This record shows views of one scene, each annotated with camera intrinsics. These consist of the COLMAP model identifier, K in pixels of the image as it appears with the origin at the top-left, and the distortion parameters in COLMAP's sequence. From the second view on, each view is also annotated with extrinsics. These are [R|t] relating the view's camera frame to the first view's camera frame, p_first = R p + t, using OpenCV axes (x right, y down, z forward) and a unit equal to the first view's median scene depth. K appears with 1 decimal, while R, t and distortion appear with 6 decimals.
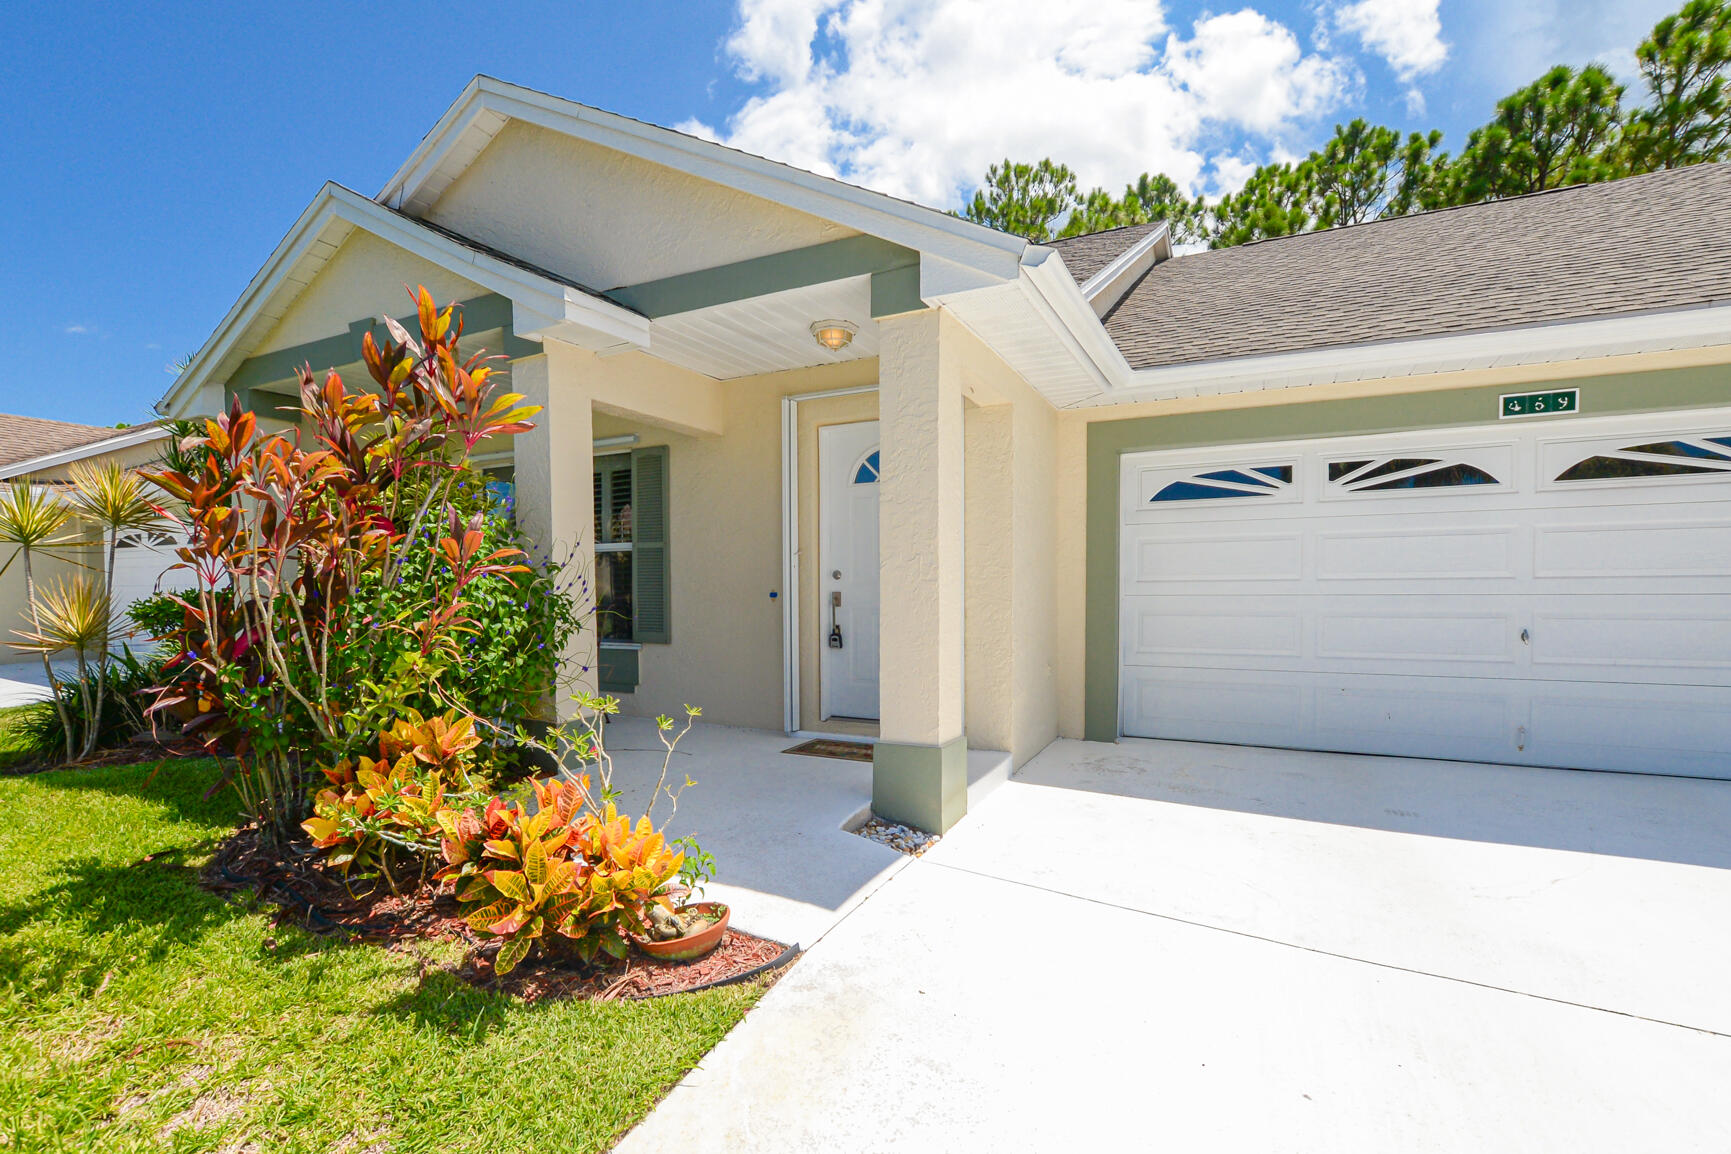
lens RADIAL K [[759.3, 0, 865.9], [0, 759.3, 599.9], [0, 0, 1]] dist [-0.018823, 0.000207]
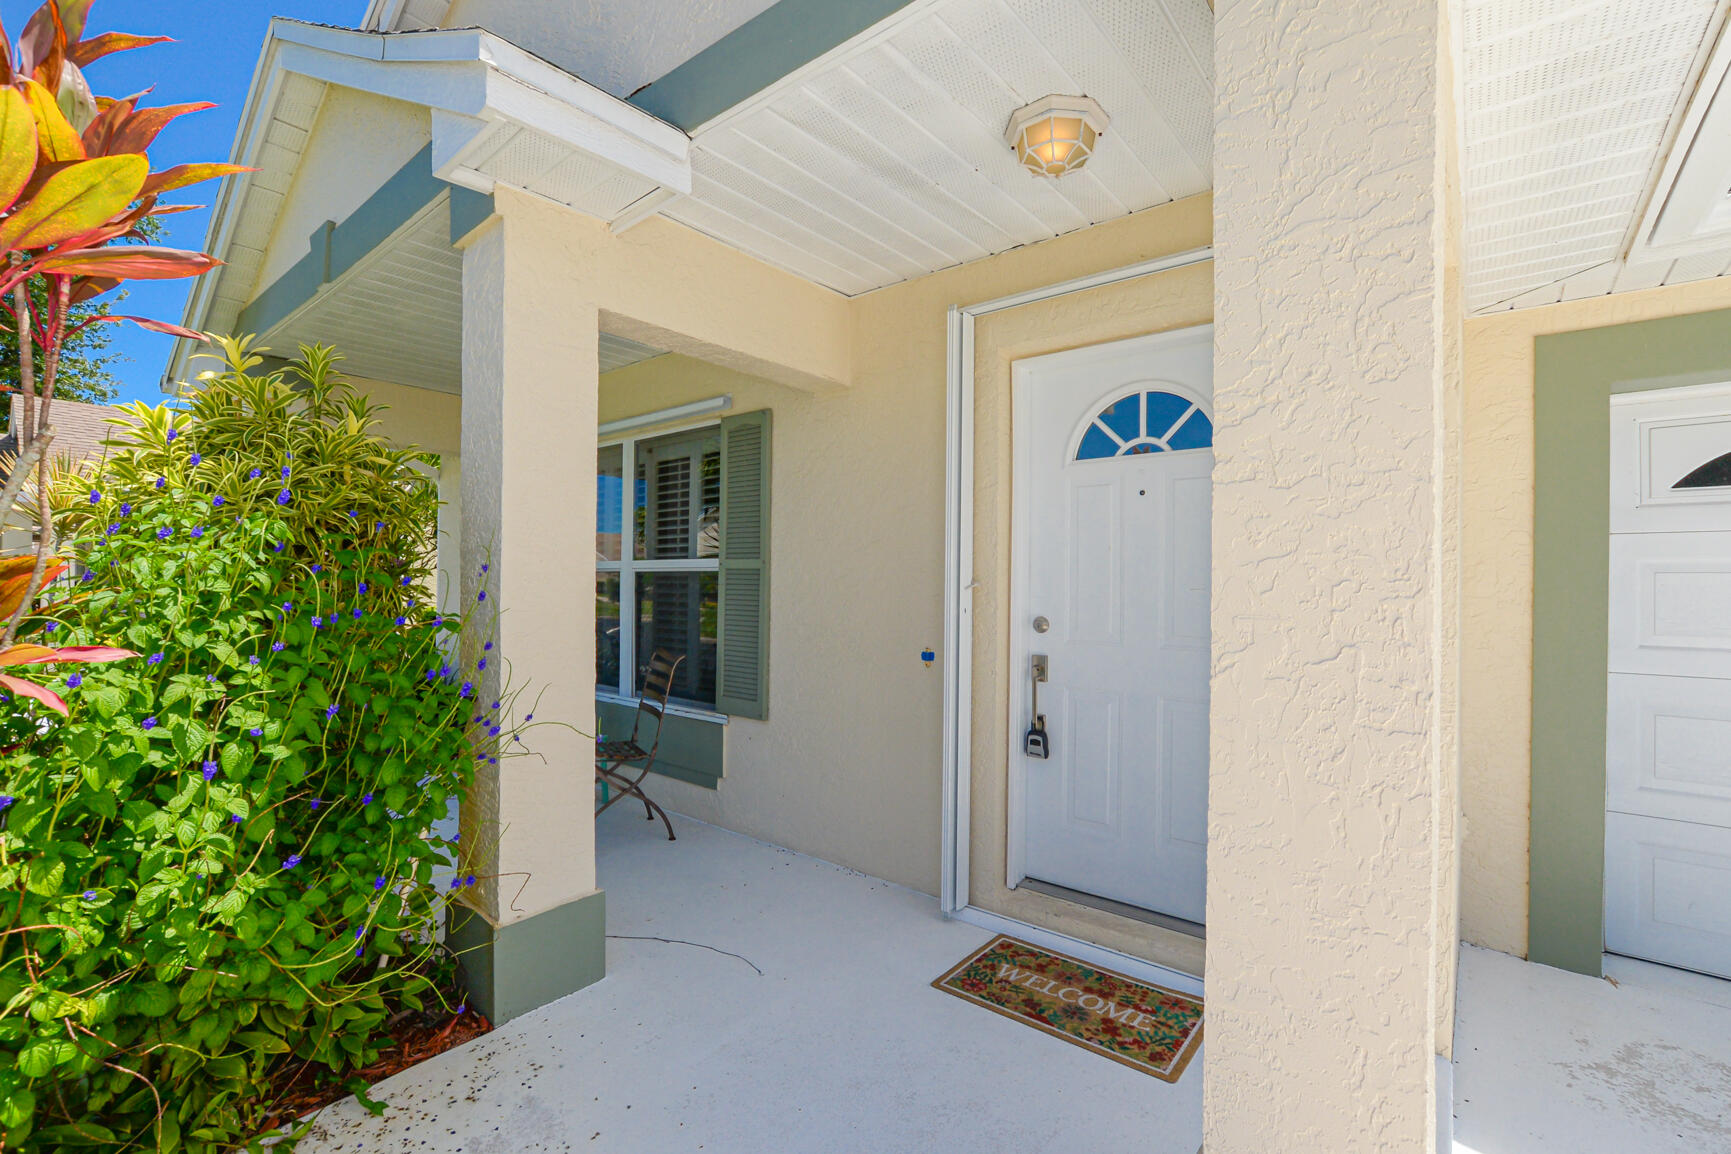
lens RADIAL K [[759.3, 0, 875.1], [0, 759.3, 591.4], [0, 0, 1]] dist [-0.018823, 0.000207]
pose [[0.976952, 0.017652, -0.212729, -0.039311], [-0.019314, 0.999797, -0.005739, -0.051986], [0.212585, 0.009715, 0.977094, 0.432758]]
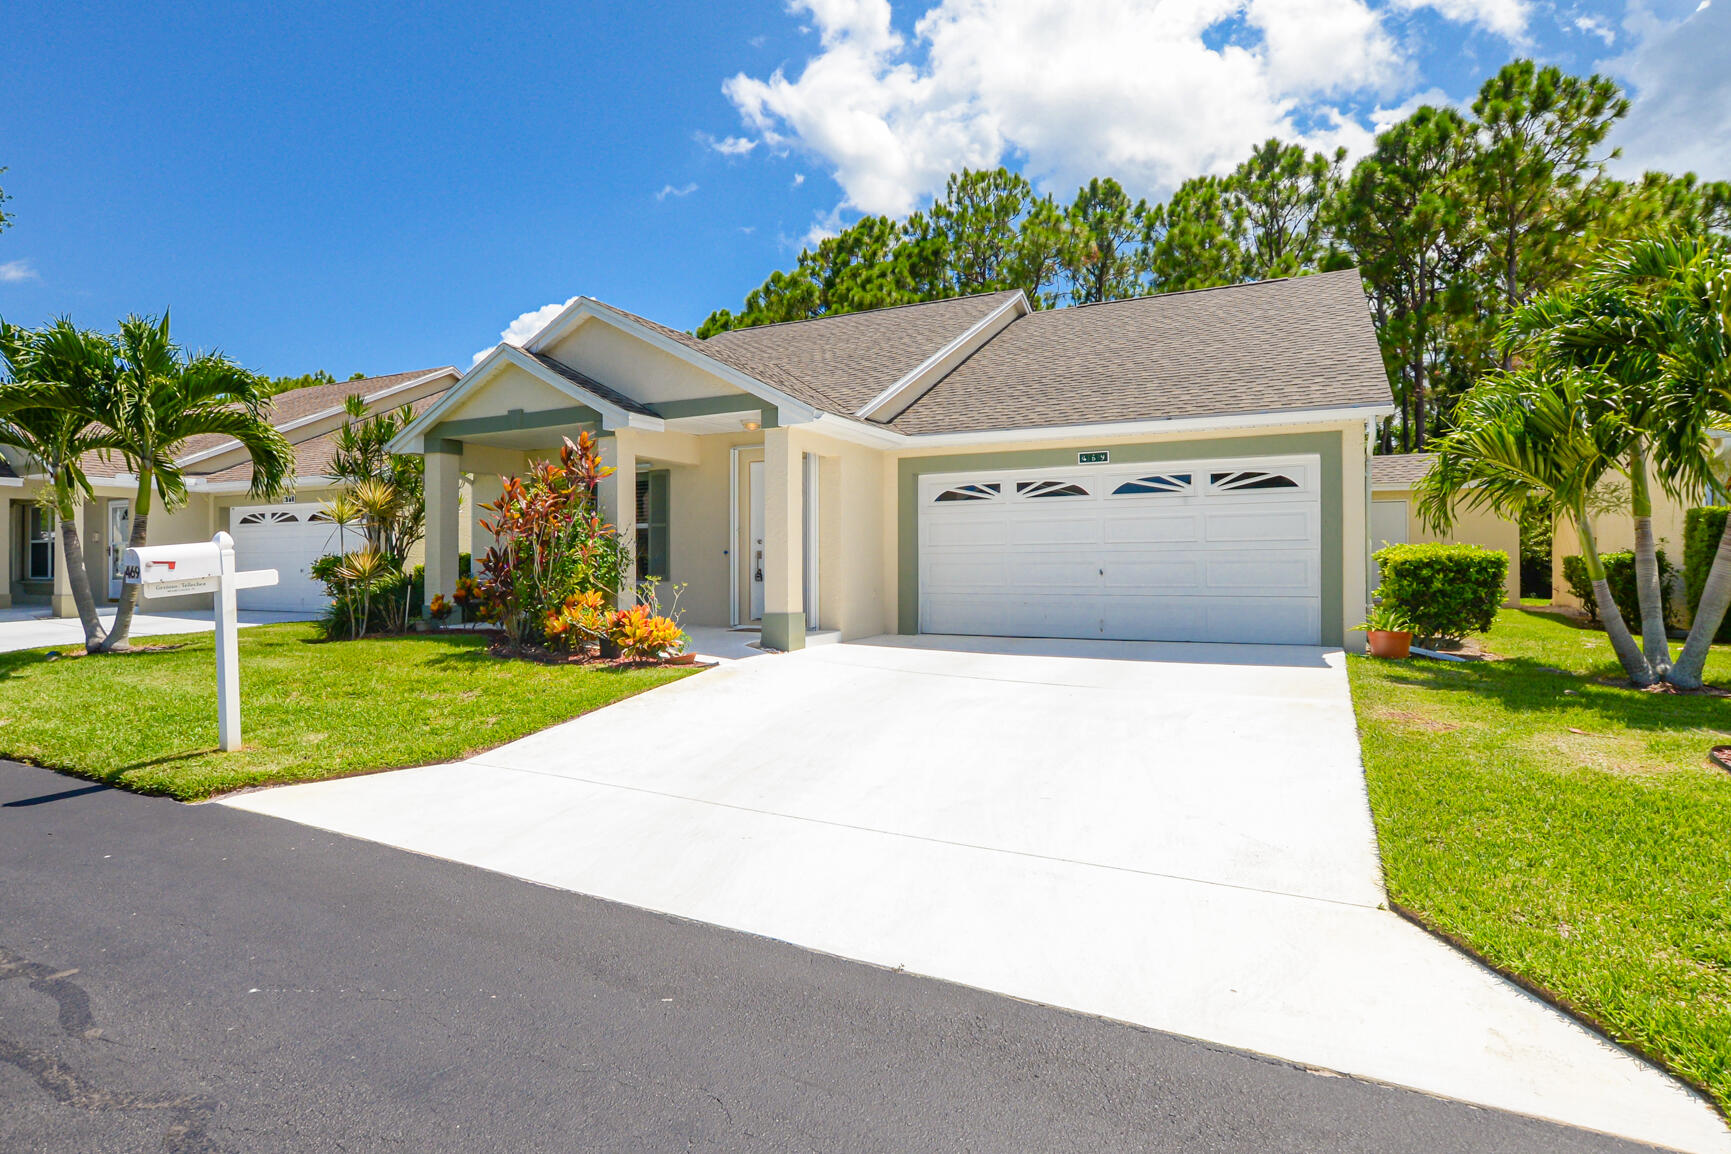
lens RADIAL K [[847.4, 0, 858.9], [0, 847.4, 538.2], [0, 0, 1]] dist [0.011647, -0.000290]
pose [[0.999955, 0.002253, -0.009162, 0.229941], [-0.002670, 0.998947, -0.045808, 0.055569], [0.009049, 0.045830, 0.998908, -1.105063]]
